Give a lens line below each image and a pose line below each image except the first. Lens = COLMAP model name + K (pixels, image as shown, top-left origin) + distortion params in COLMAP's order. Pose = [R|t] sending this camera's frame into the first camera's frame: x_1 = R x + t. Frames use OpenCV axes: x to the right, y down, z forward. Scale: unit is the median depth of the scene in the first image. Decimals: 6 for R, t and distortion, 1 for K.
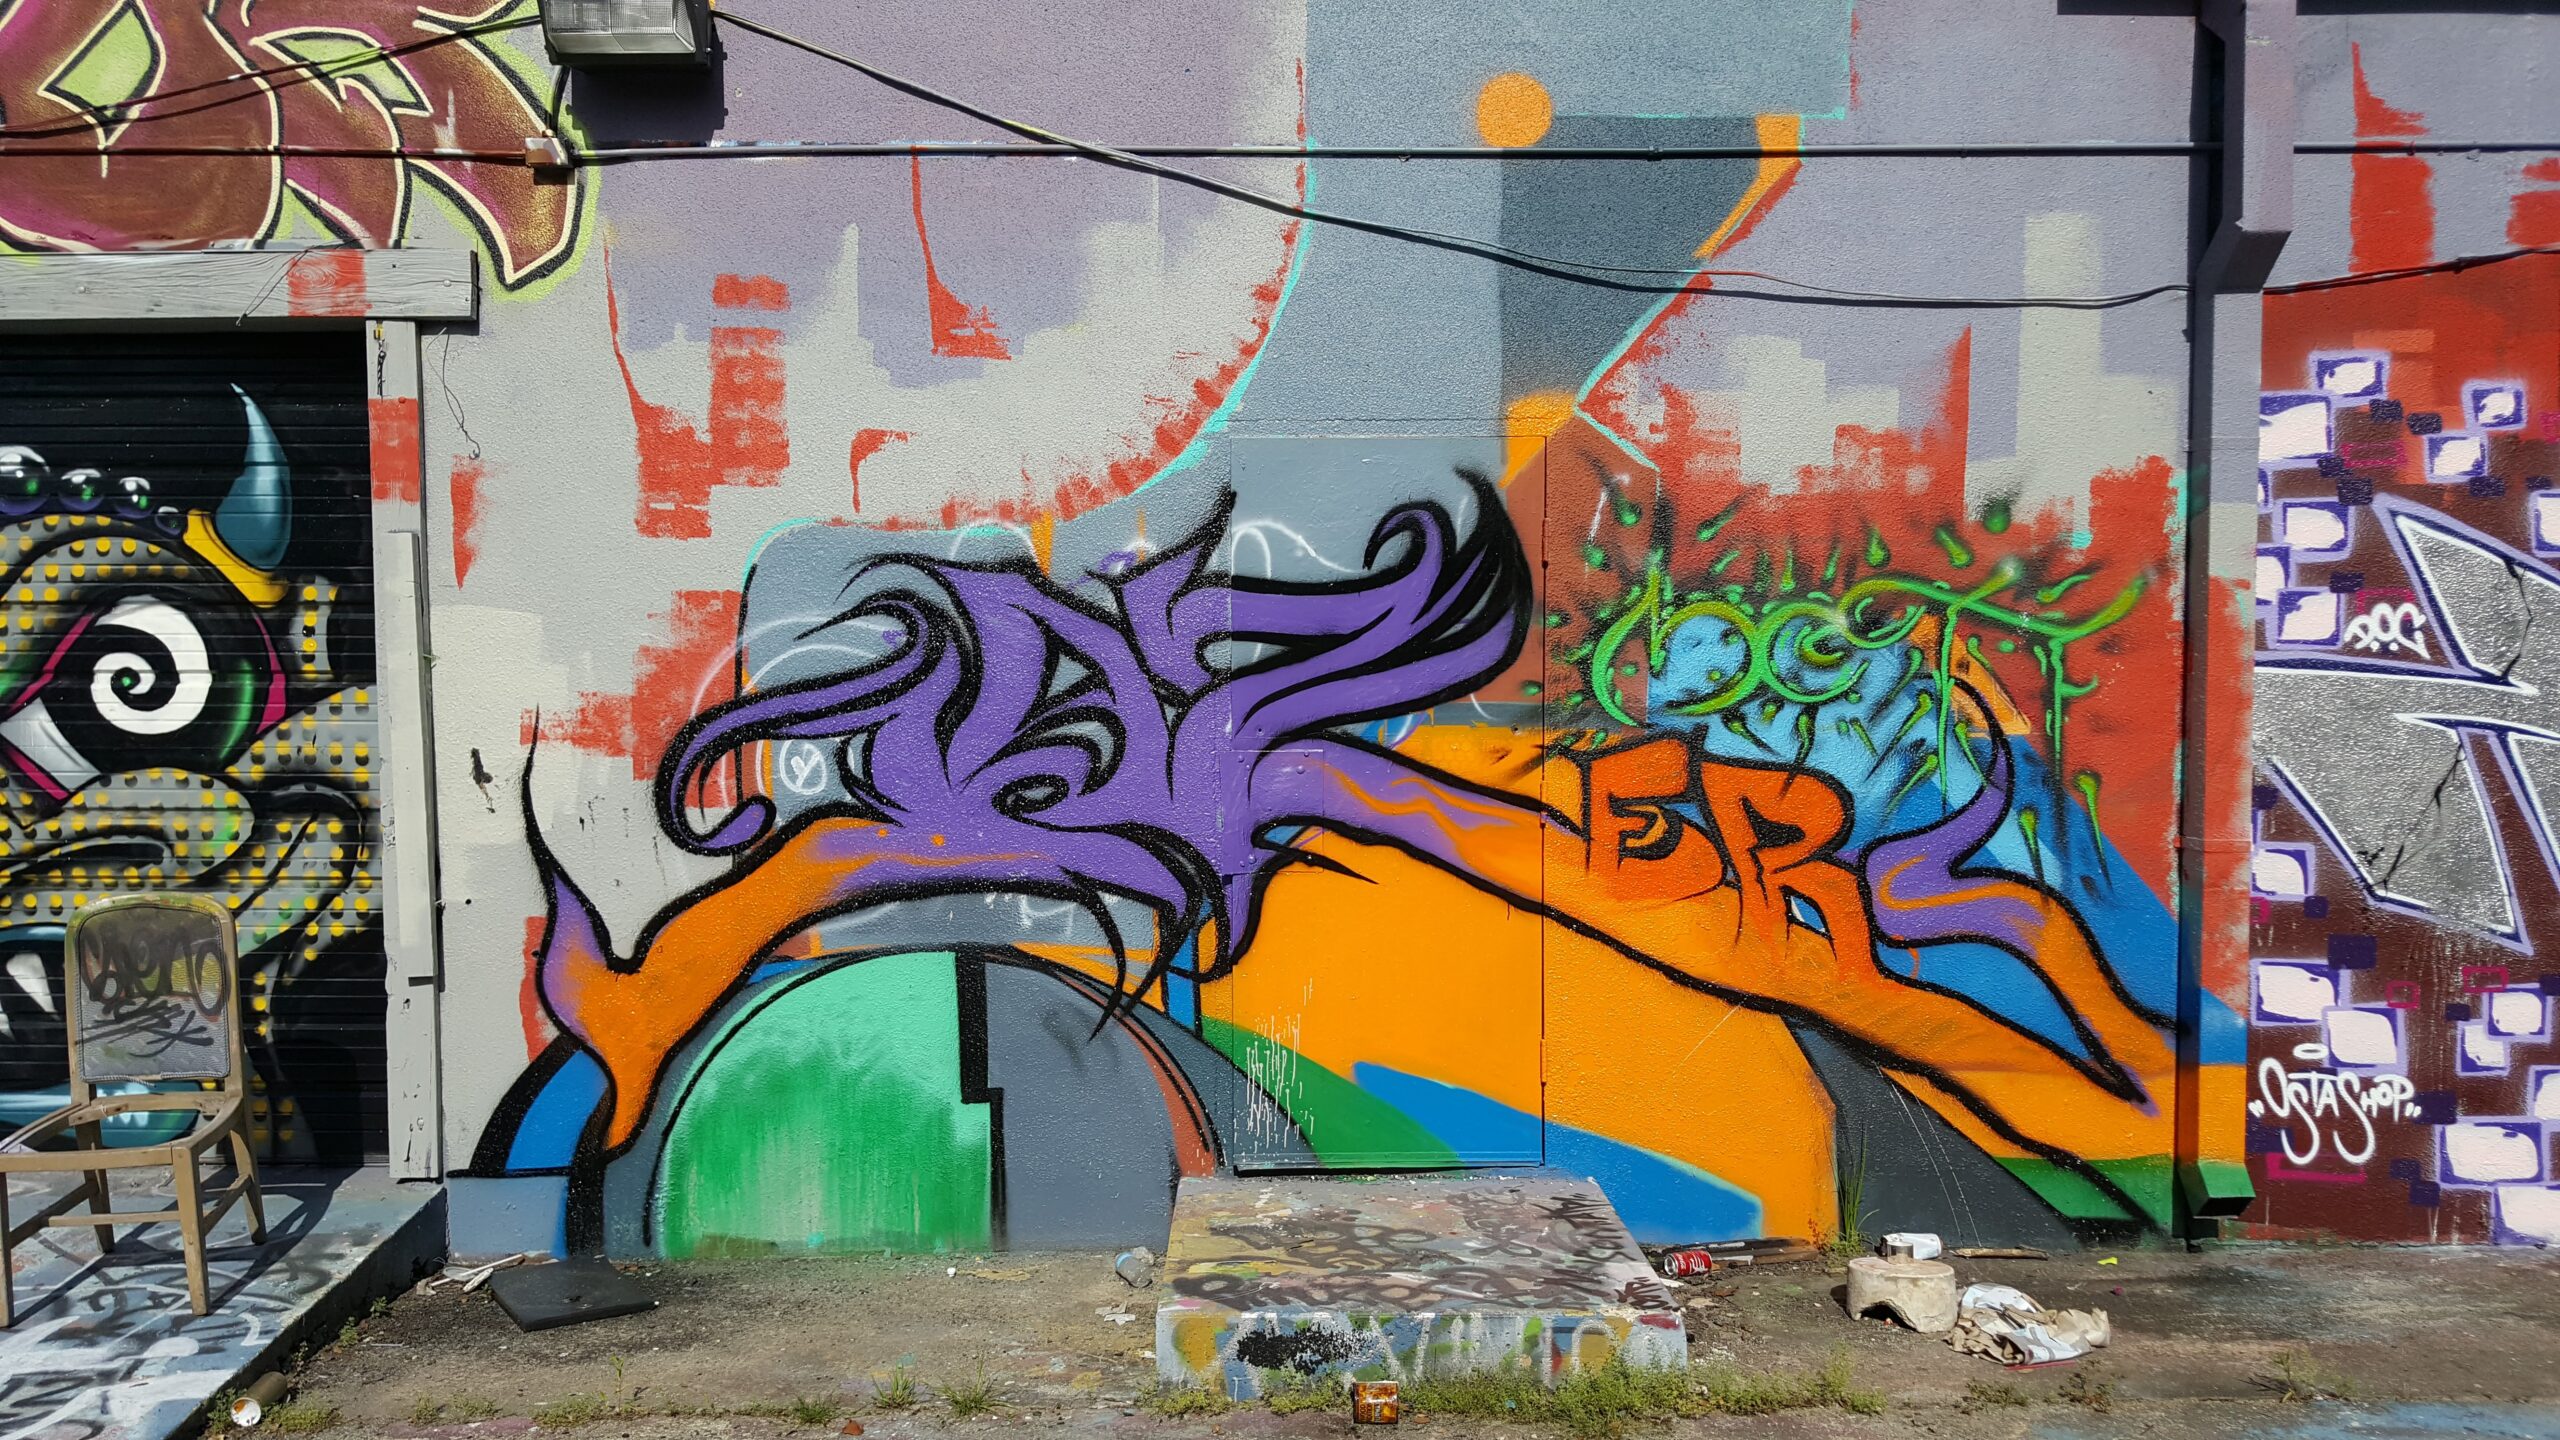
lens RADIAL K [[1974.9, 0, 1288.4], [0, 1974.9, 802.9], [0, 0, 1]] dist [0.125310, -0.212159]
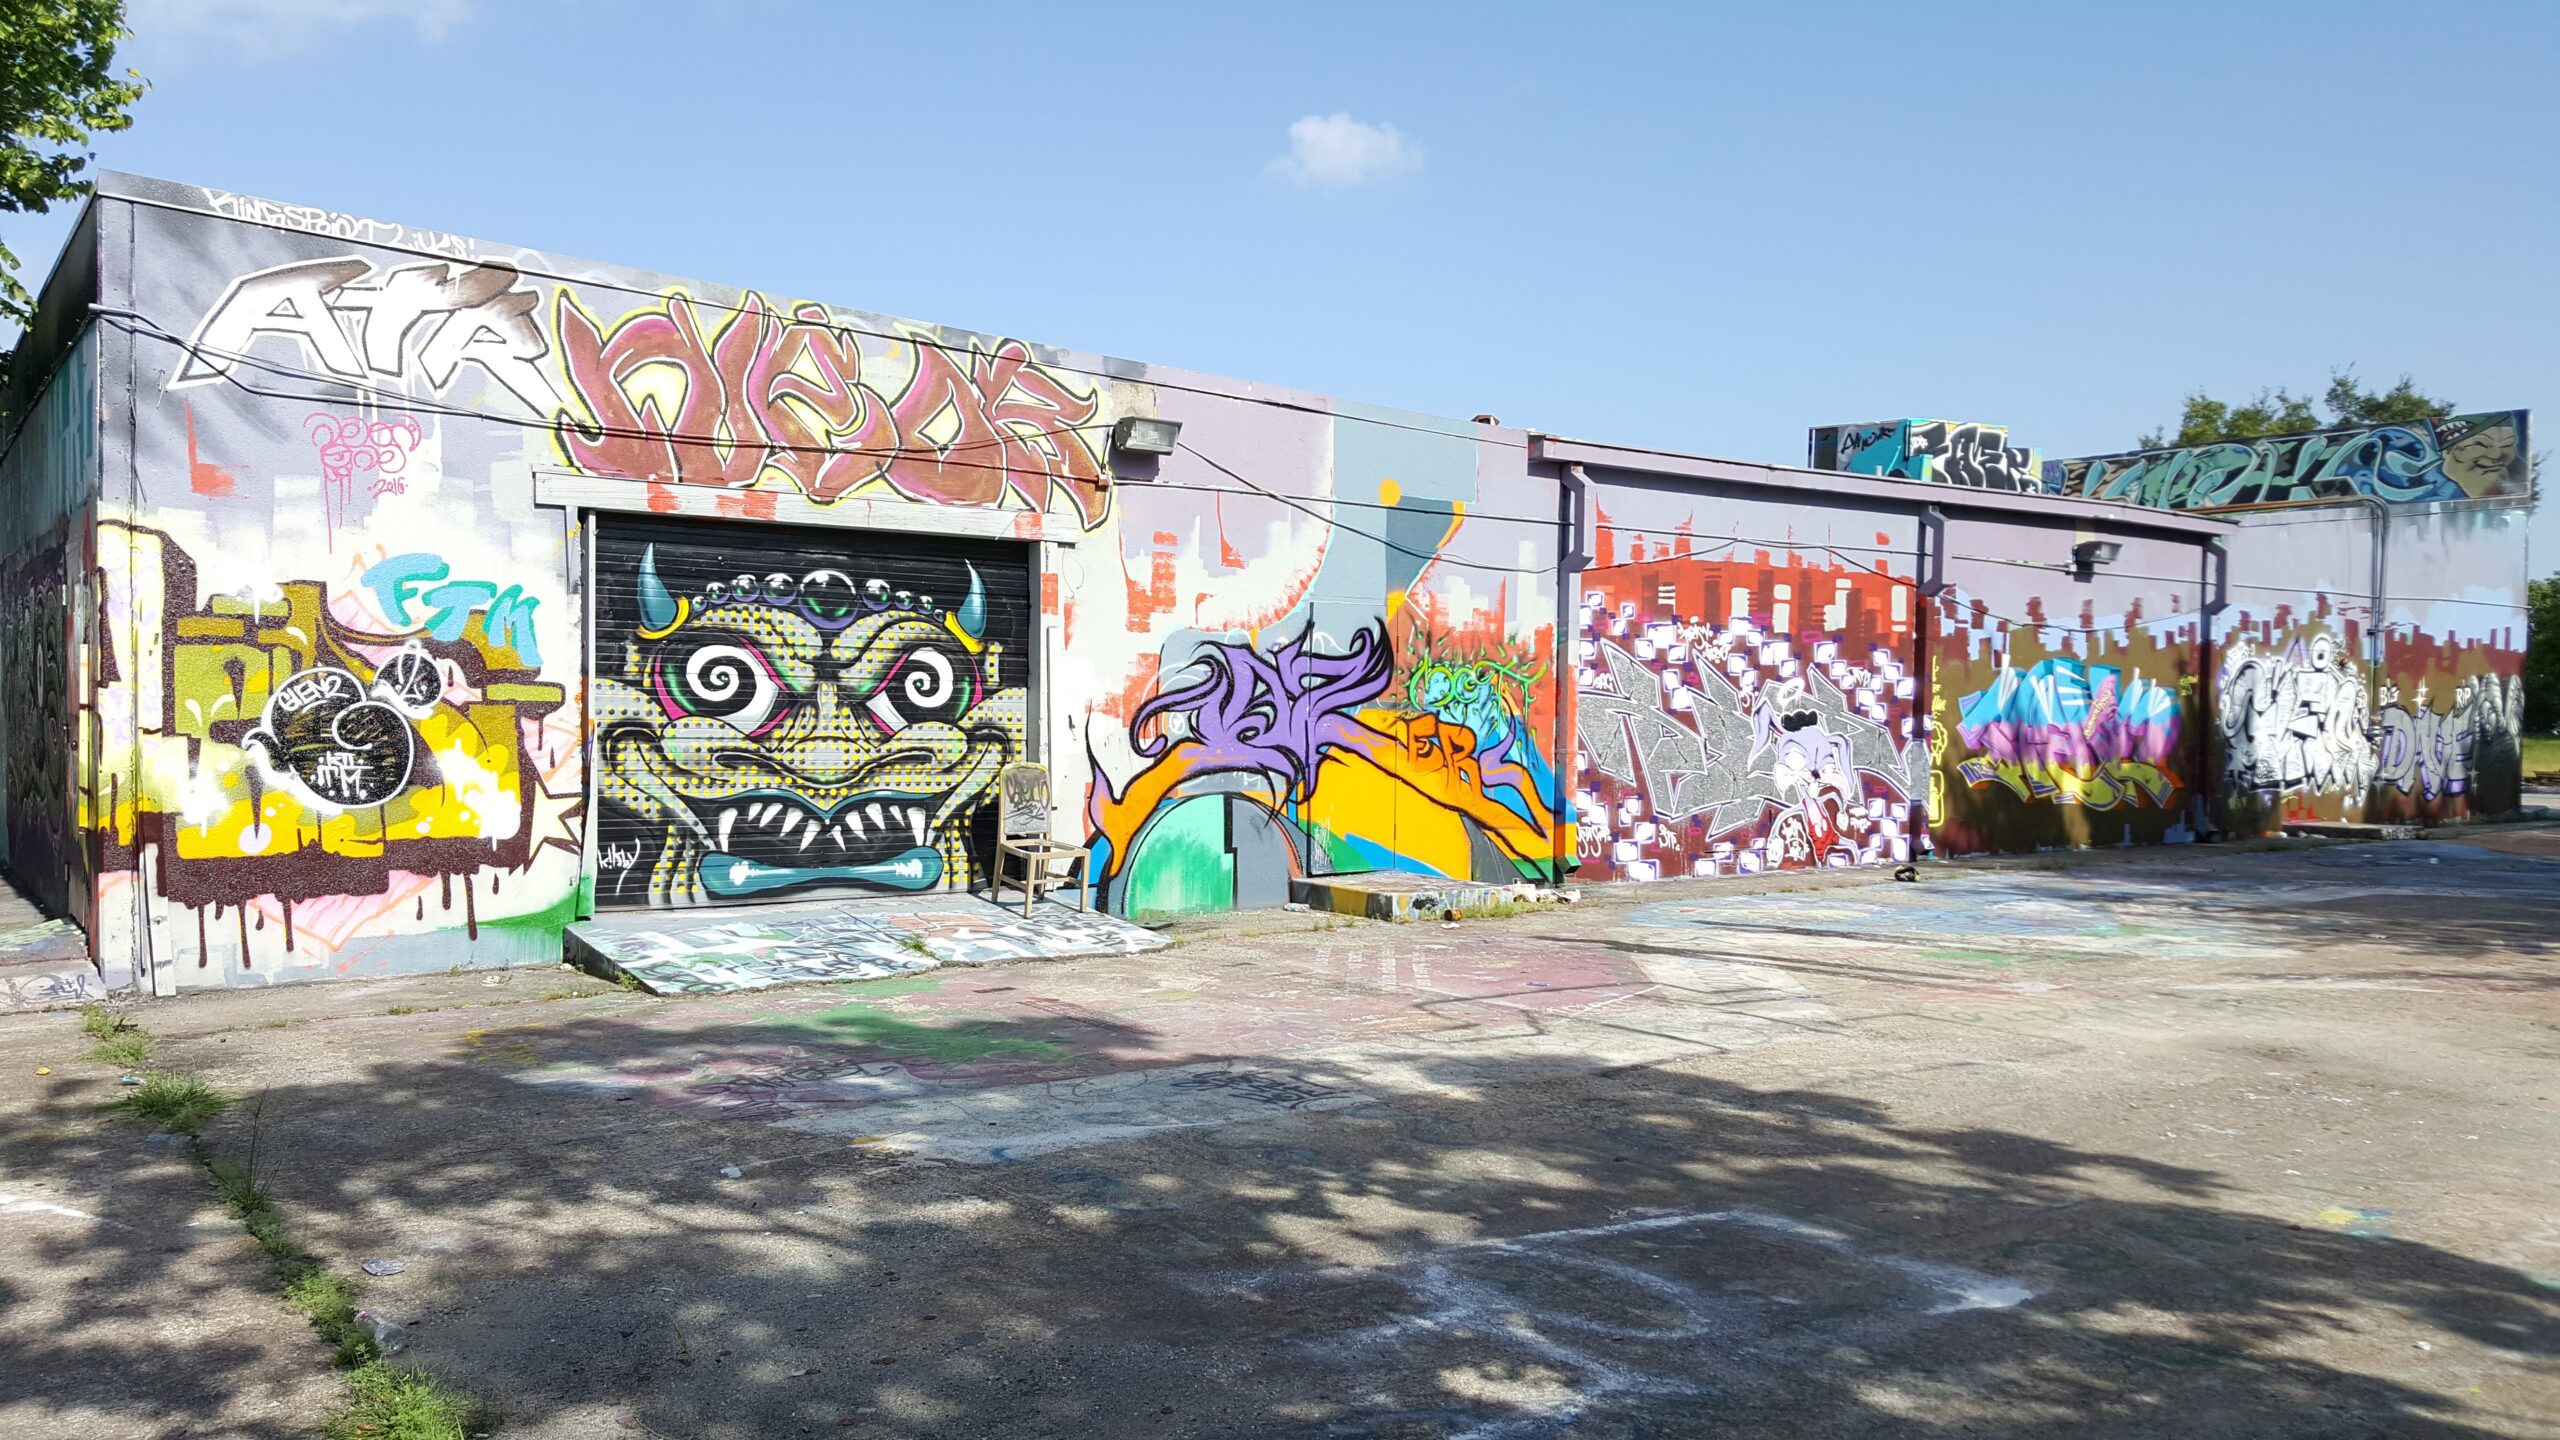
lens RADIAL K [[1974.9, 0, 1288.4], [0, 1974.9, 802.9], [0, 0, 1]] dist [0.125310, -0.212159]
pose [[0.787959, -0.017785, 0.615471, -1.700496], [0.021290, 0.999772, 0.001633, 0.083867], [-0.615360, 0.011817, 0.788158, -1.092461]]
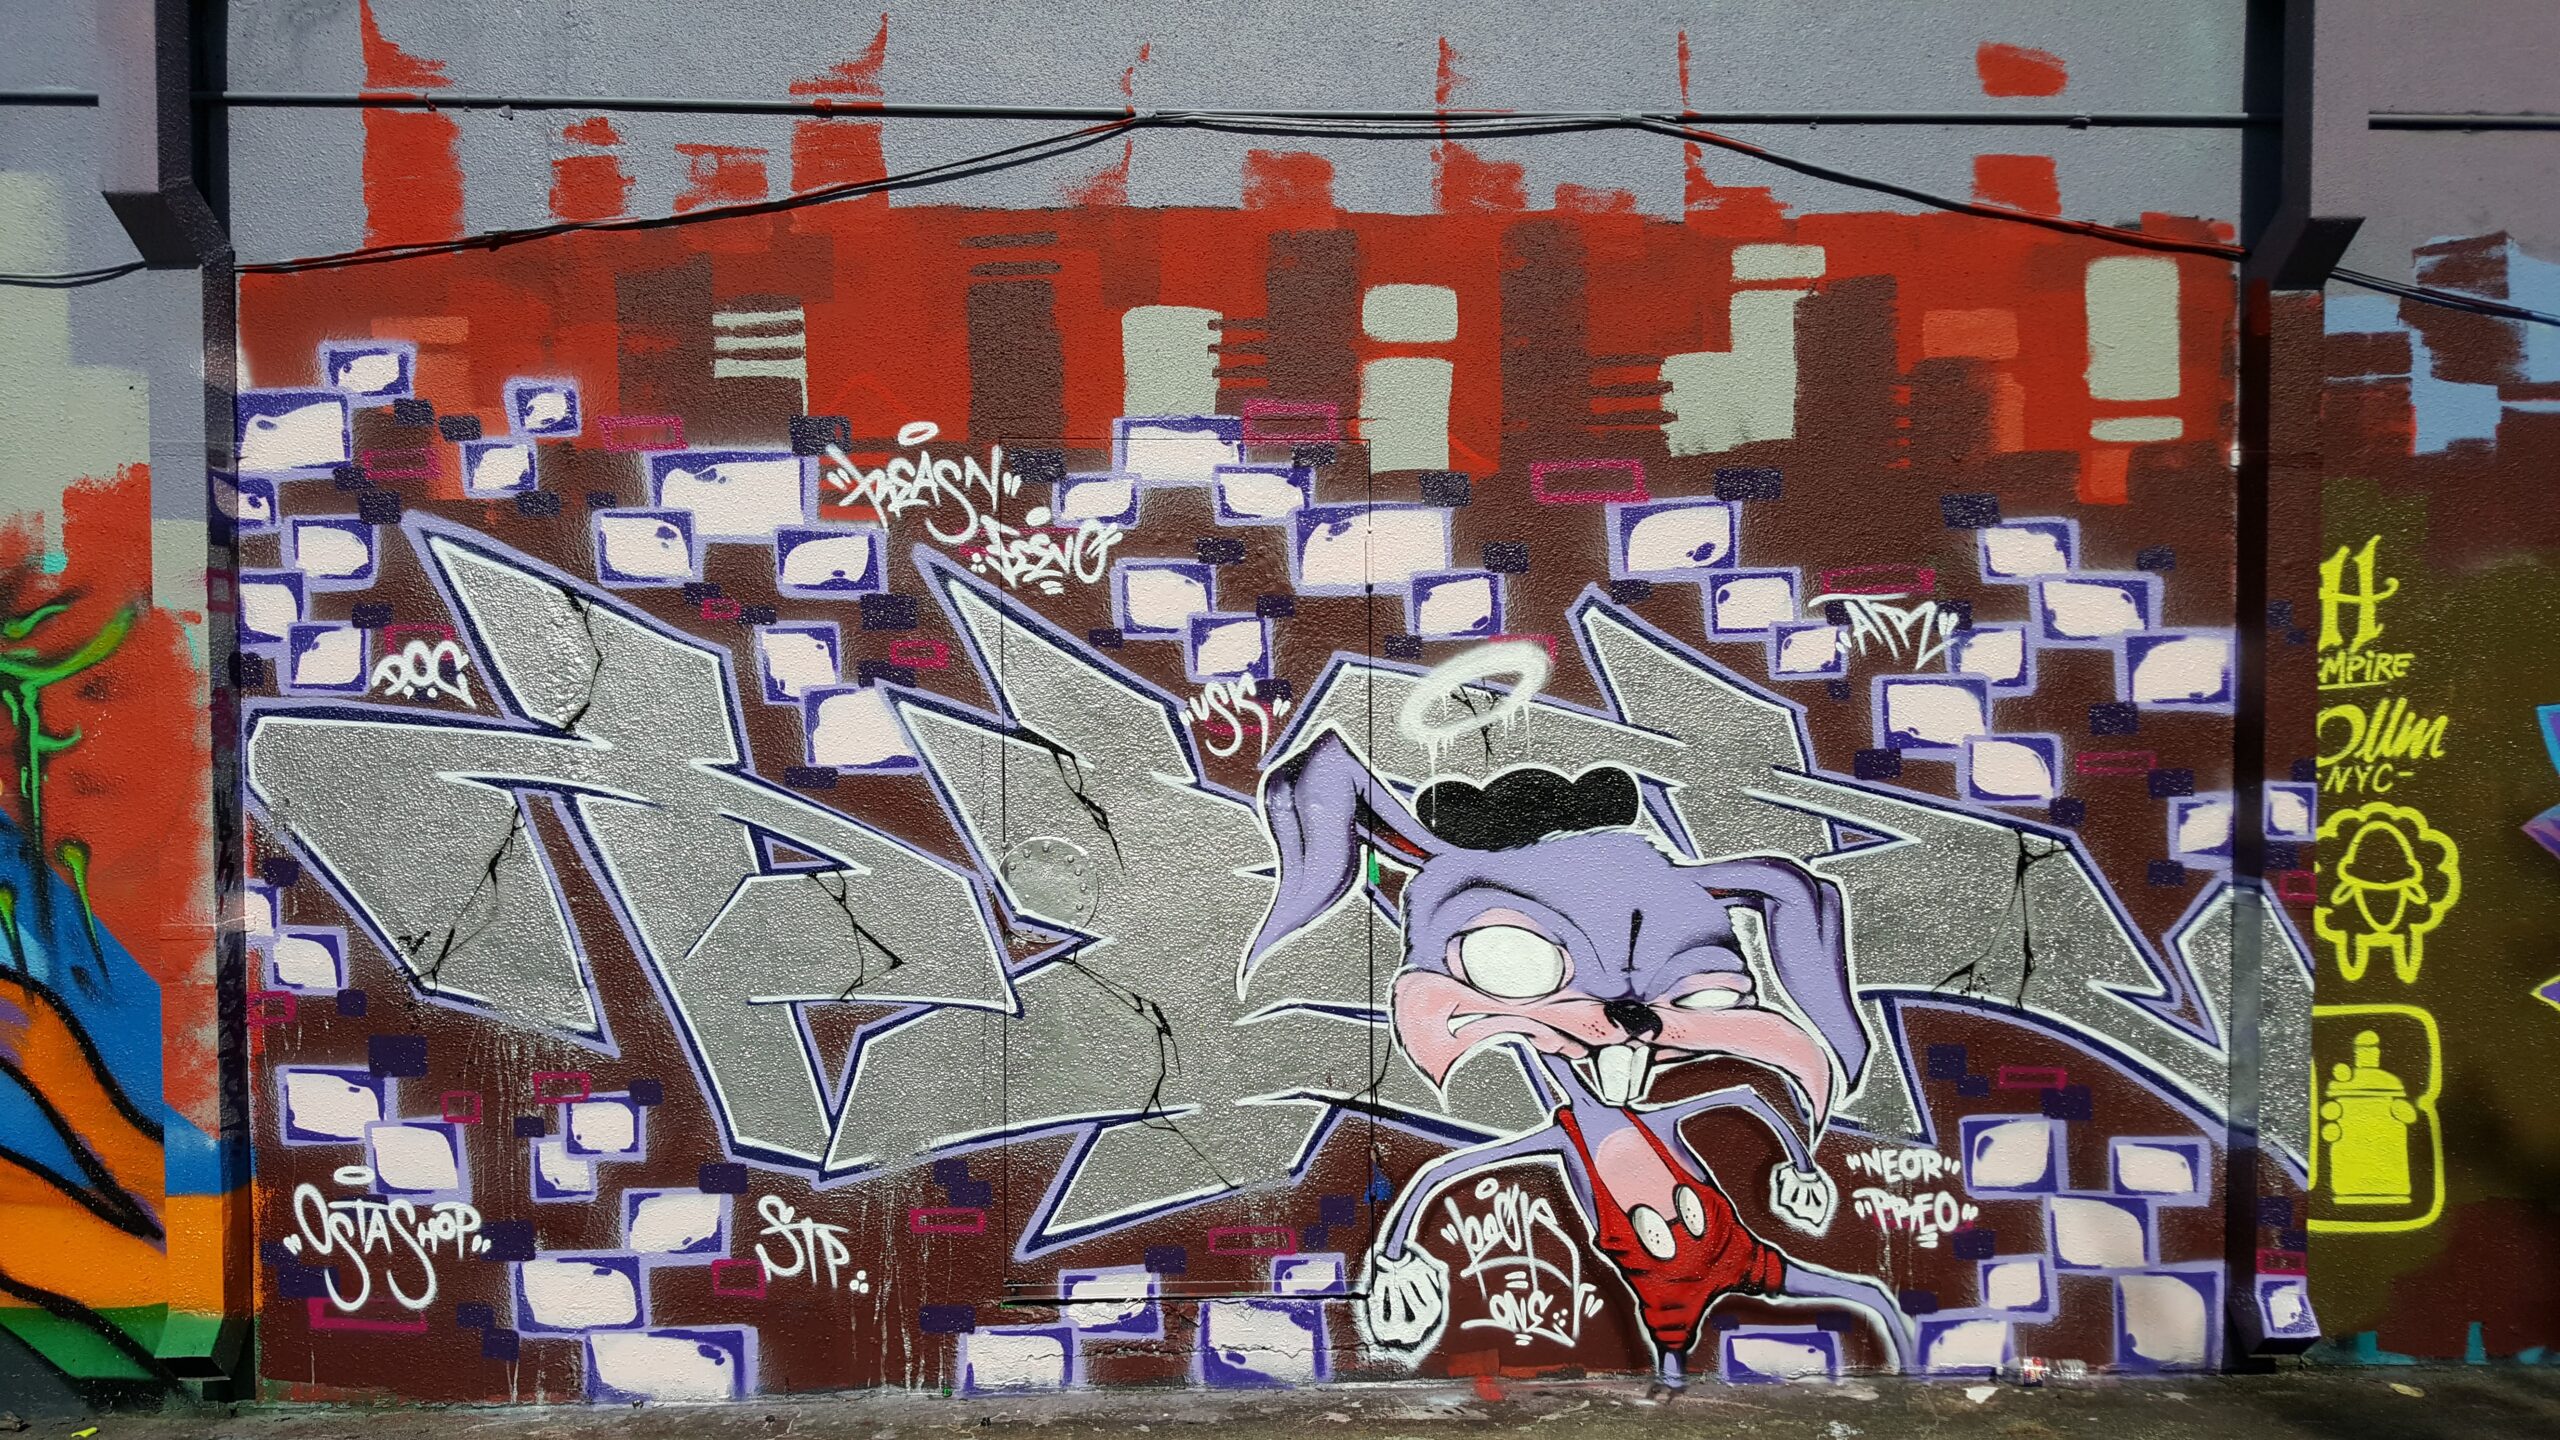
lens RADIAL K [[1974.9, 0, 1288.4], [0, 1974.9, 802.9], [0, 0, 1]] dist [0.125310, -0.212159]
pose [[0.998592, -0.000595, 0.053038, 0.857635], [0.001732, 0.999770, -0.021387, -0.012846], [-0.053013, 0.021449, 0.998363, 0.142510]]
